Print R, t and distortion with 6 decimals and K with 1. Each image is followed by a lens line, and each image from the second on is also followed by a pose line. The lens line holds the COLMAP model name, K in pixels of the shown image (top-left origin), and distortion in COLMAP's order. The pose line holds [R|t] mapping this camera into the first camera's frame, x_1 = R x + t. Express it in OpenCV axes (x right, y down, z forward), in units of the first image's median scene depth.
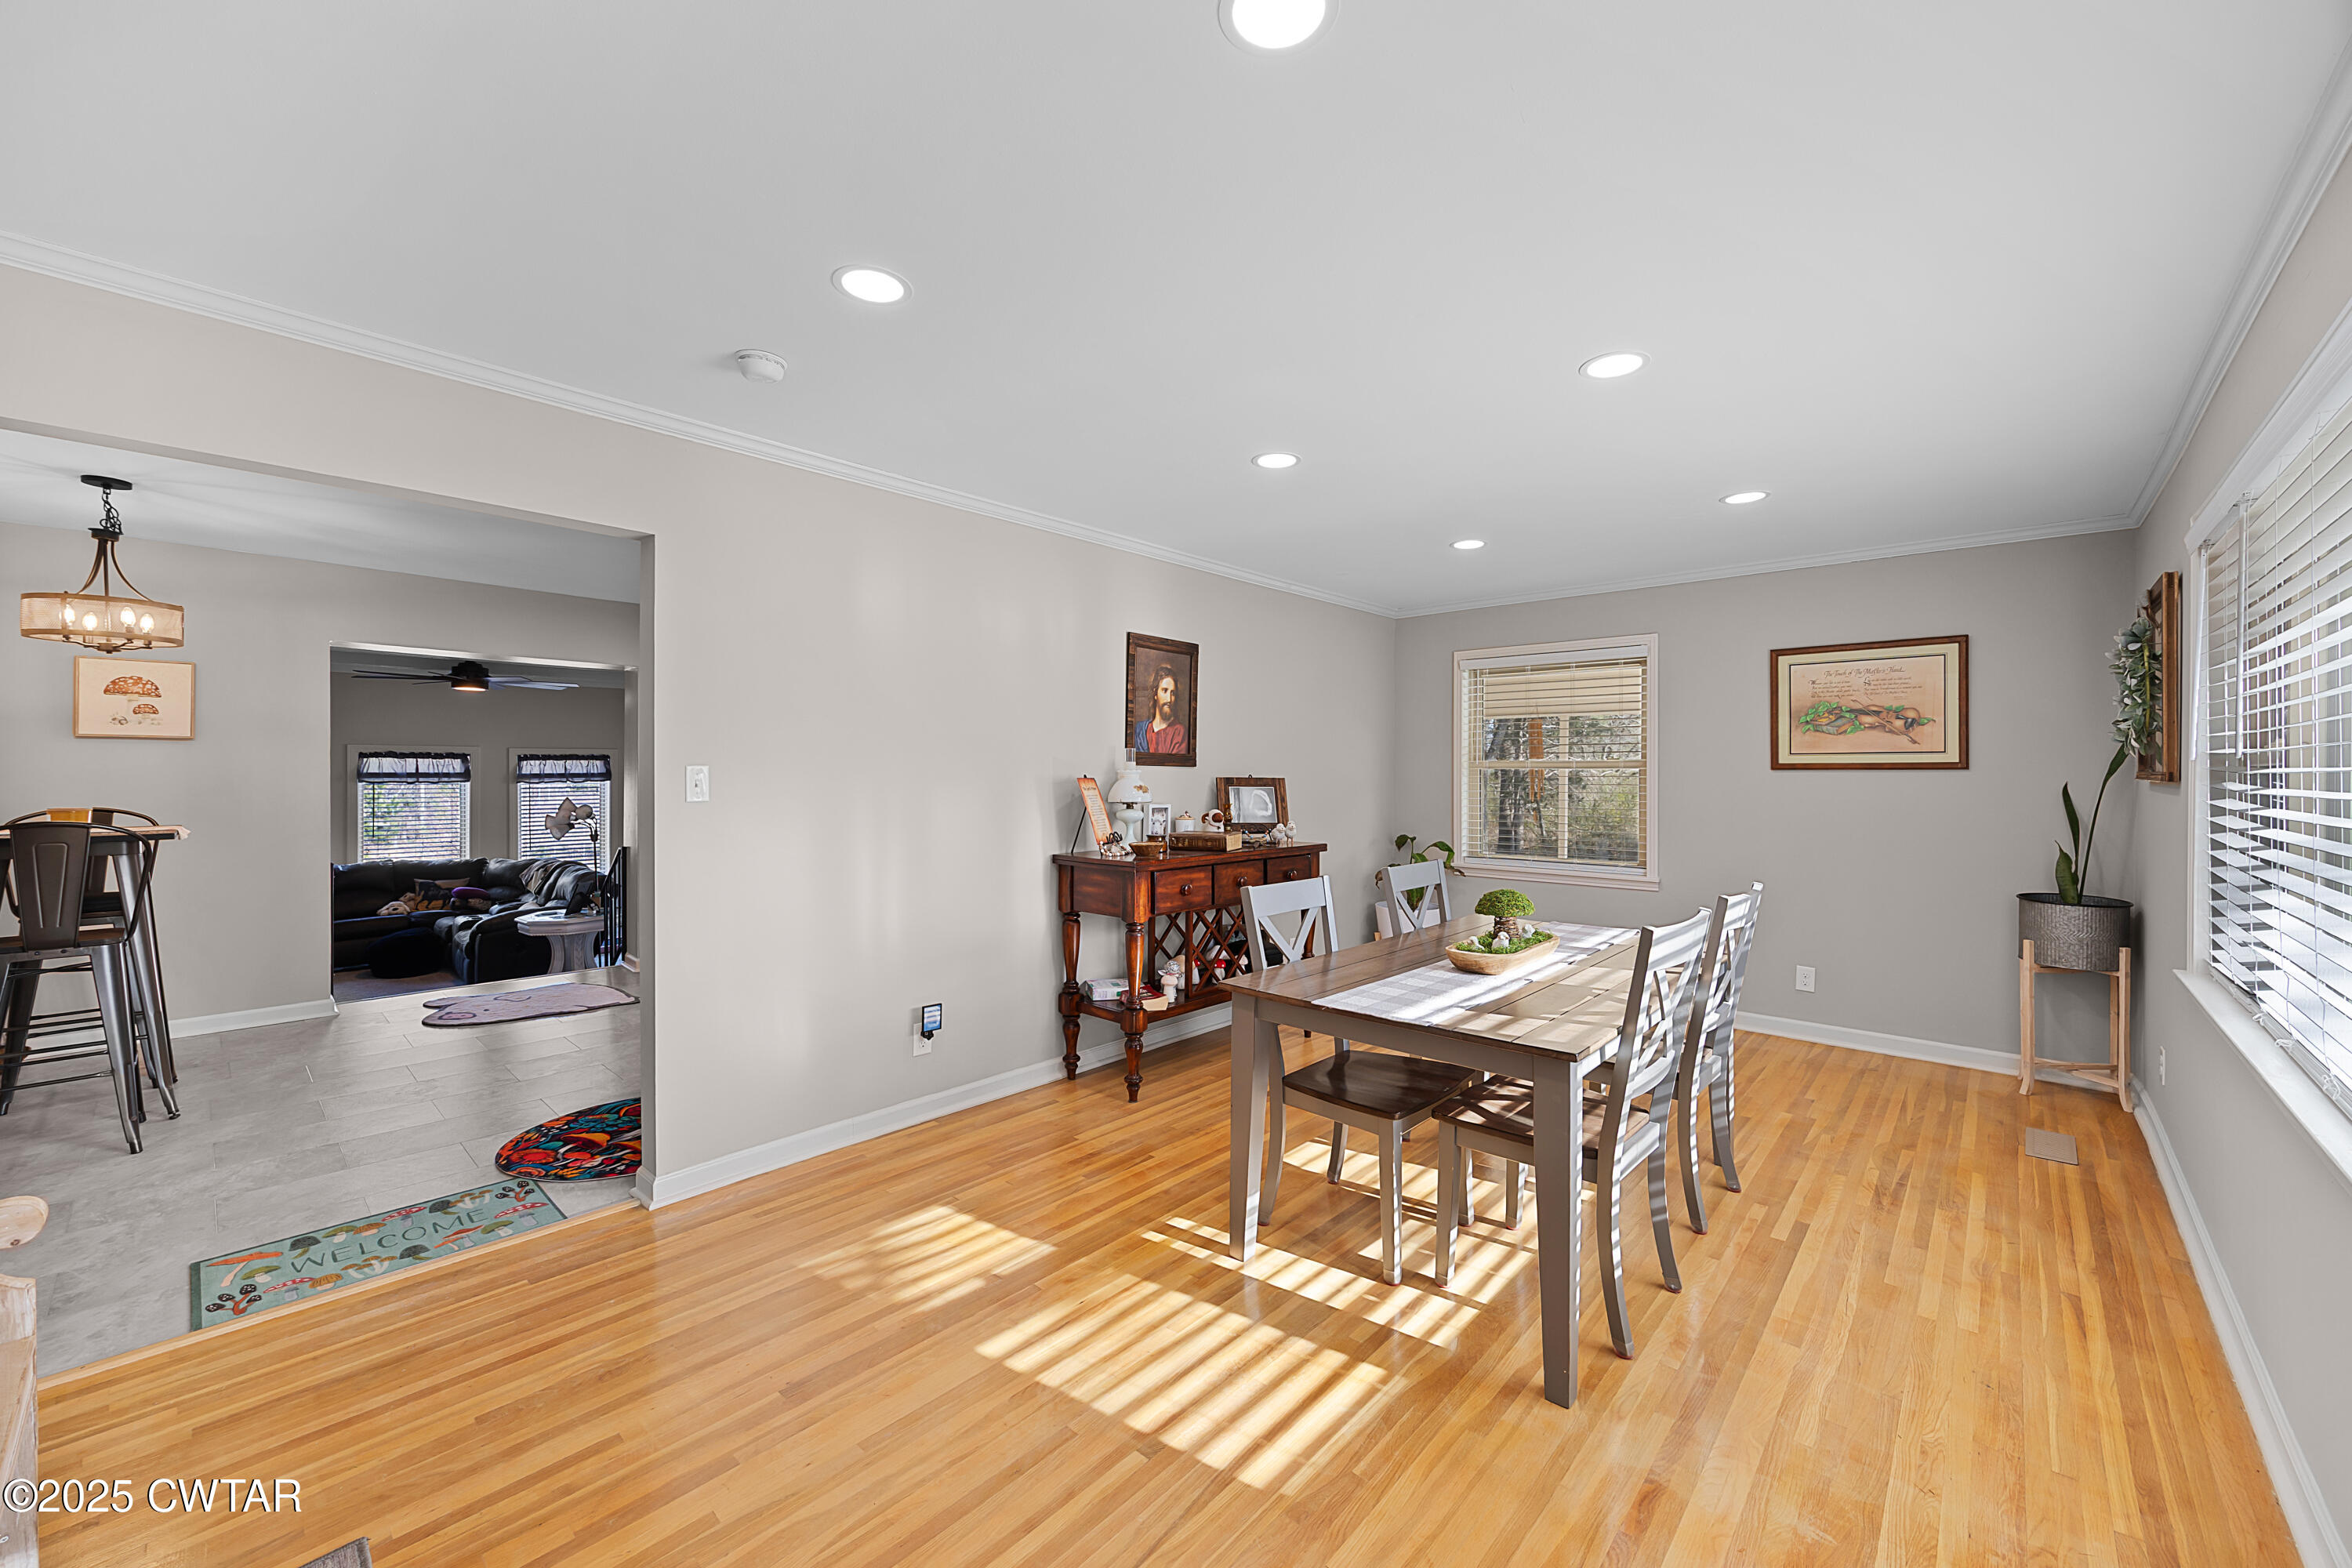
lens RADIAL K [[916.6, 0, 1188.1], [0, 916.6, 774.4], [0, 0, 1]] dist [-0.002753, 0.000174]
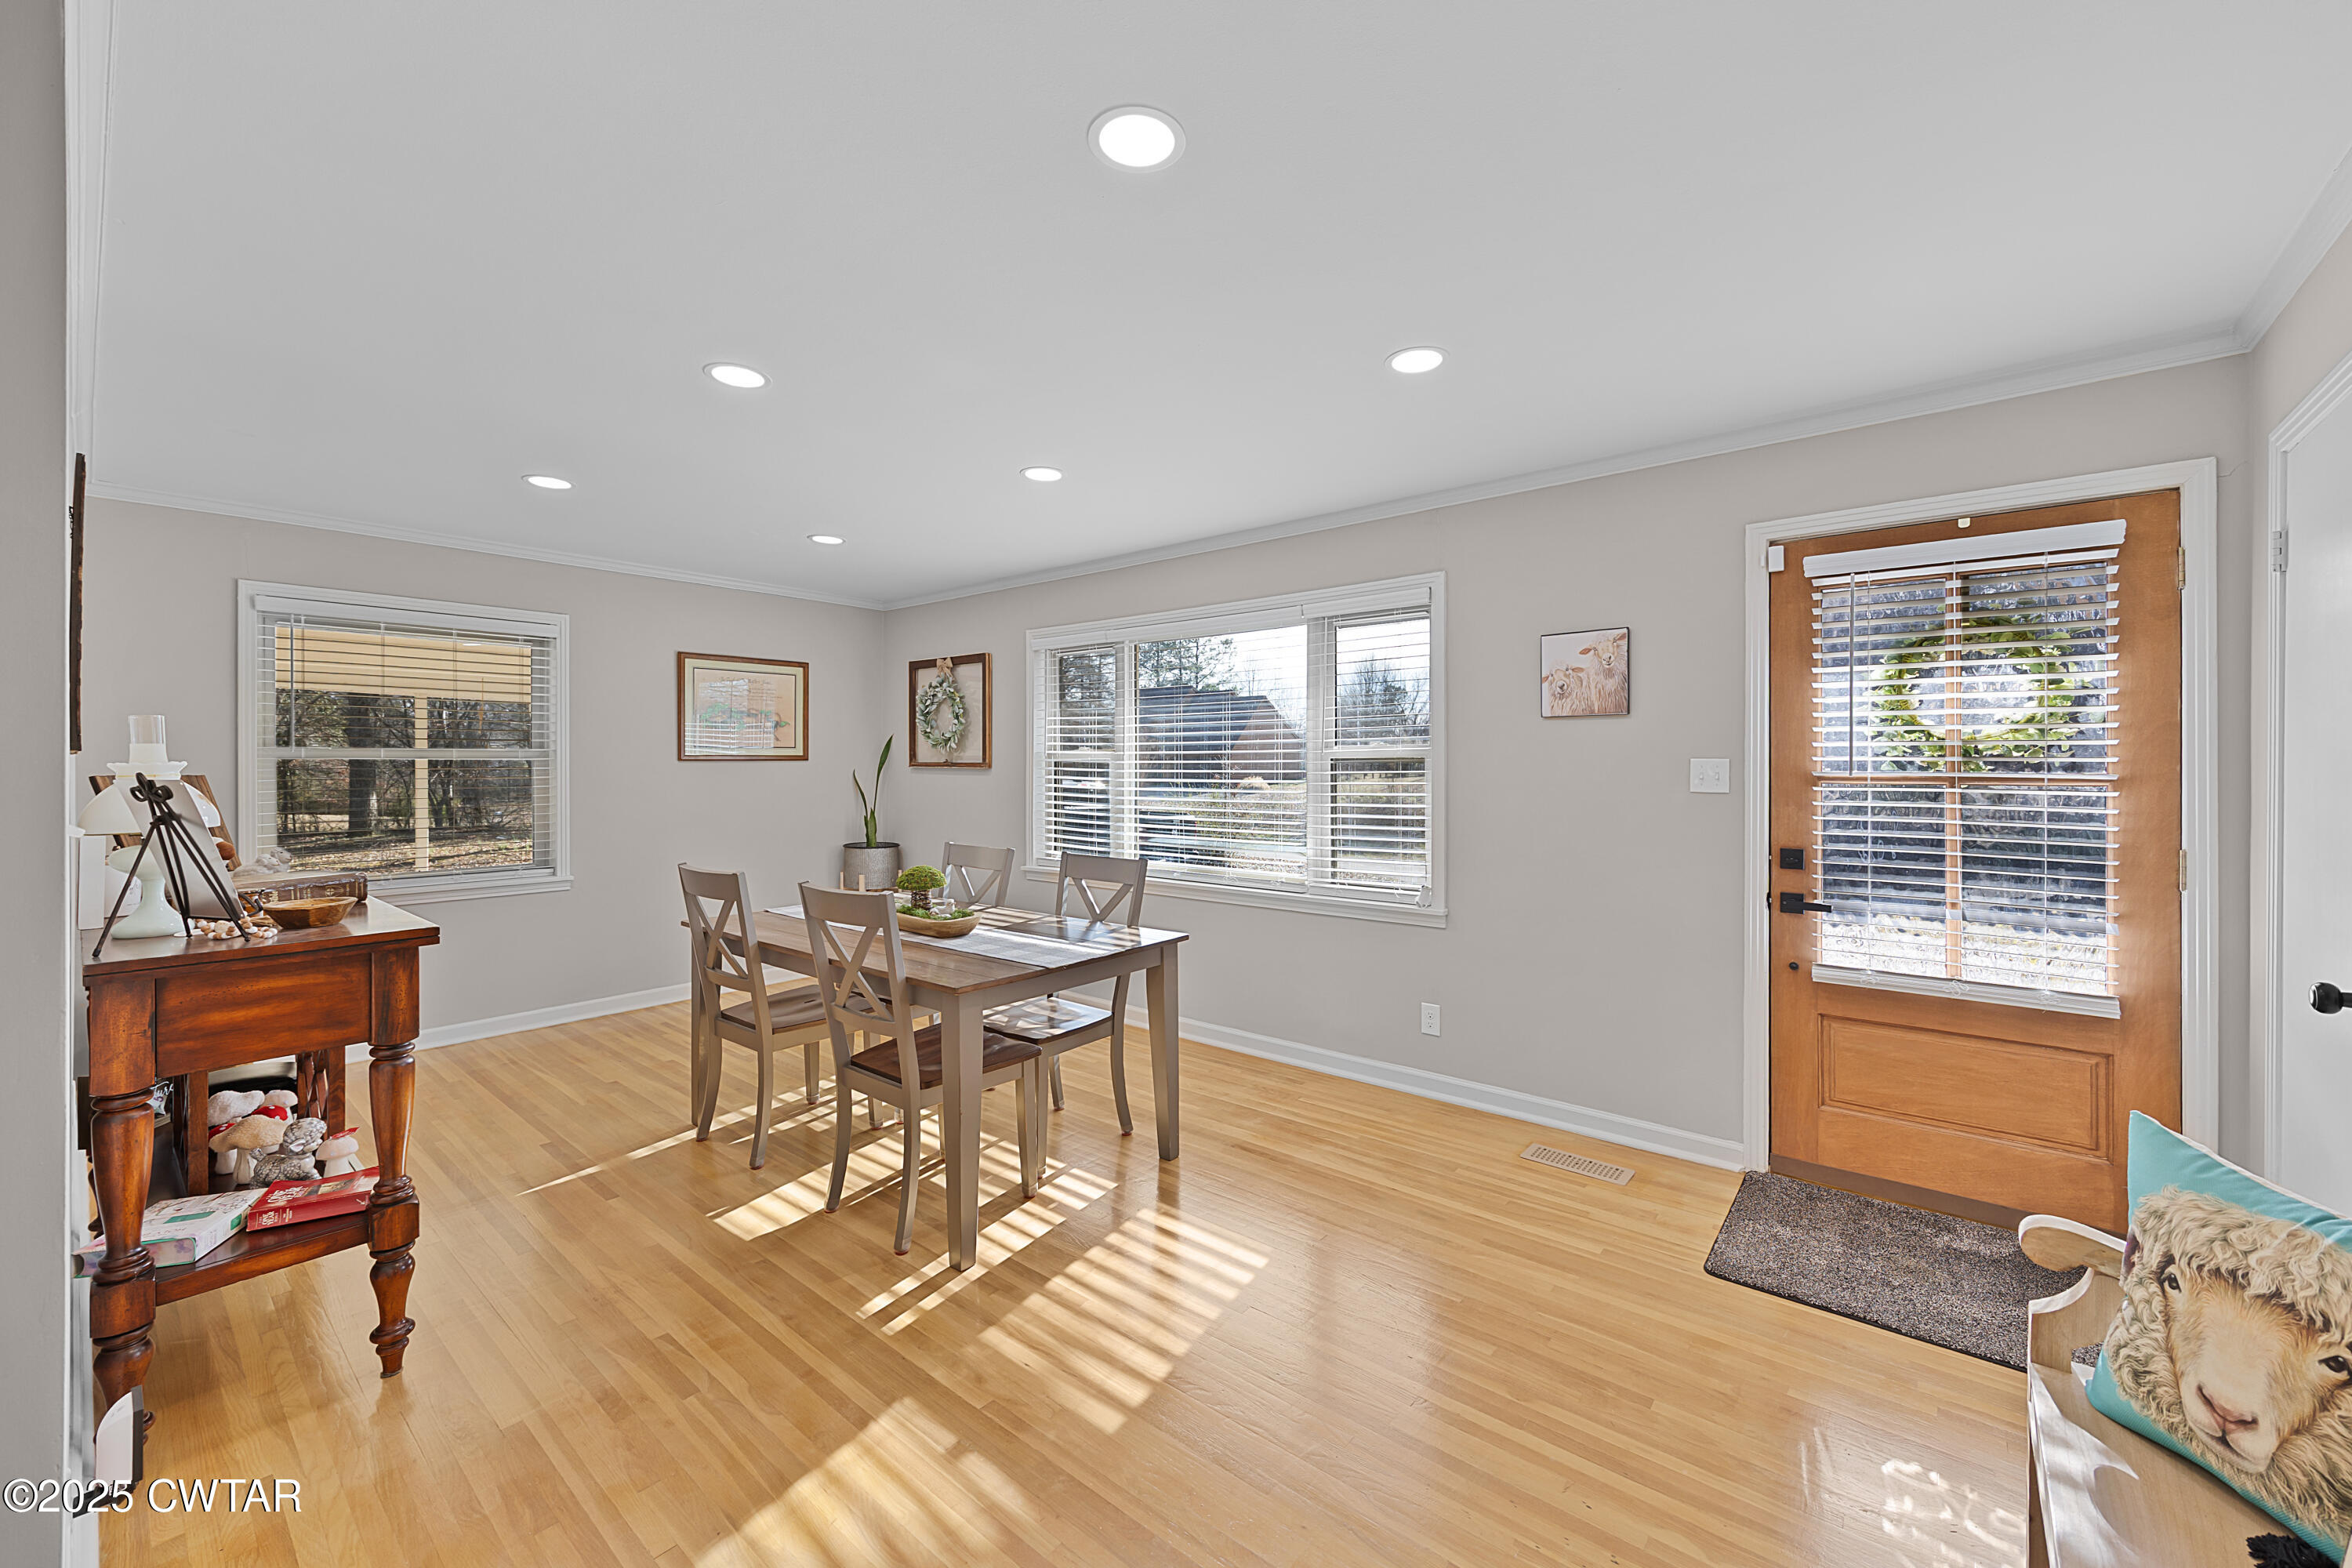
lens RADIAL K [[916.6, 0, 1190.7], [0, 916.6, 766.5], [0, 0, 1]] dist [-0.002753, 0.000174]
pose [[-0.058526, -0.004038, 0.998278, -0.833626], [0.004944, 0.999978, 0.004335, 0.001076], [-0.998274, 0.005190, -0.058505, 0.748901]]
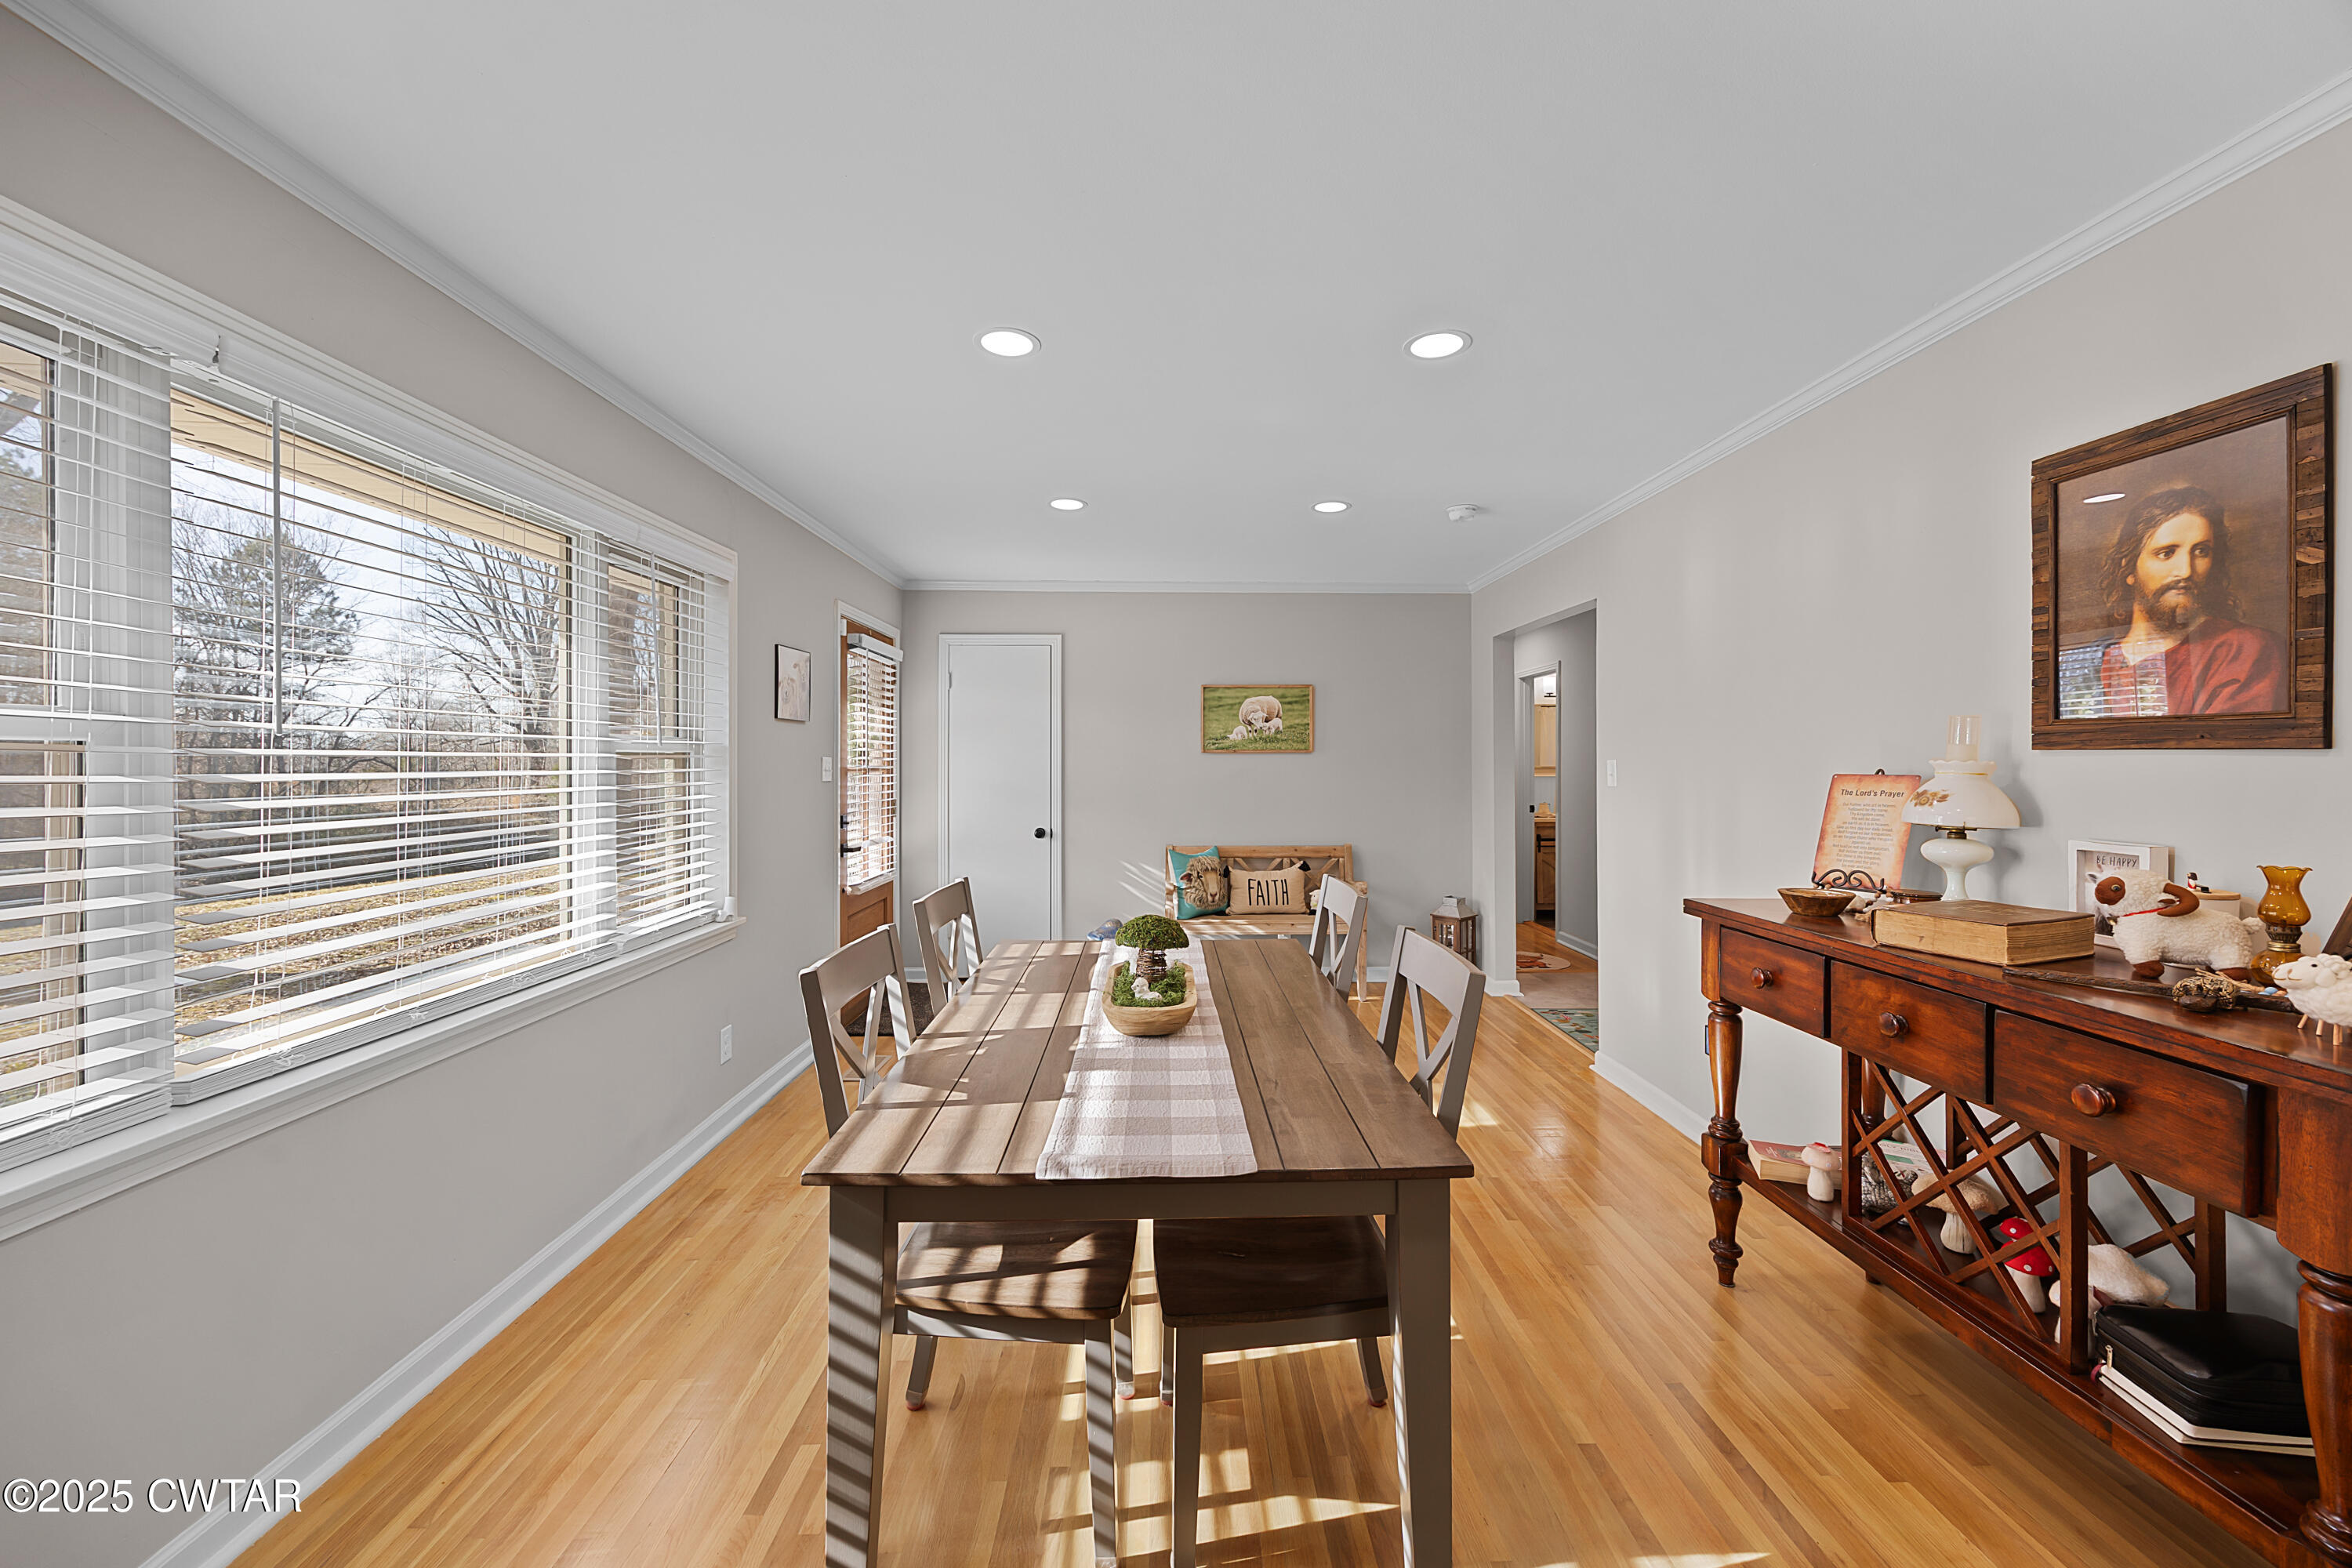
lens RADIAL K [[916.6, 0, 1177.8], [0, 916.6, 772.0], [0, 0, 1]] dist [-0.002753, 0.000174]
pose [[-0.734515, 0.000746, -0.678592, 0.865791], [-0.006586, 0.999944, 0.008228, 0.000438], [0.678560, 0.010513, -0.734470, 1.605463]]
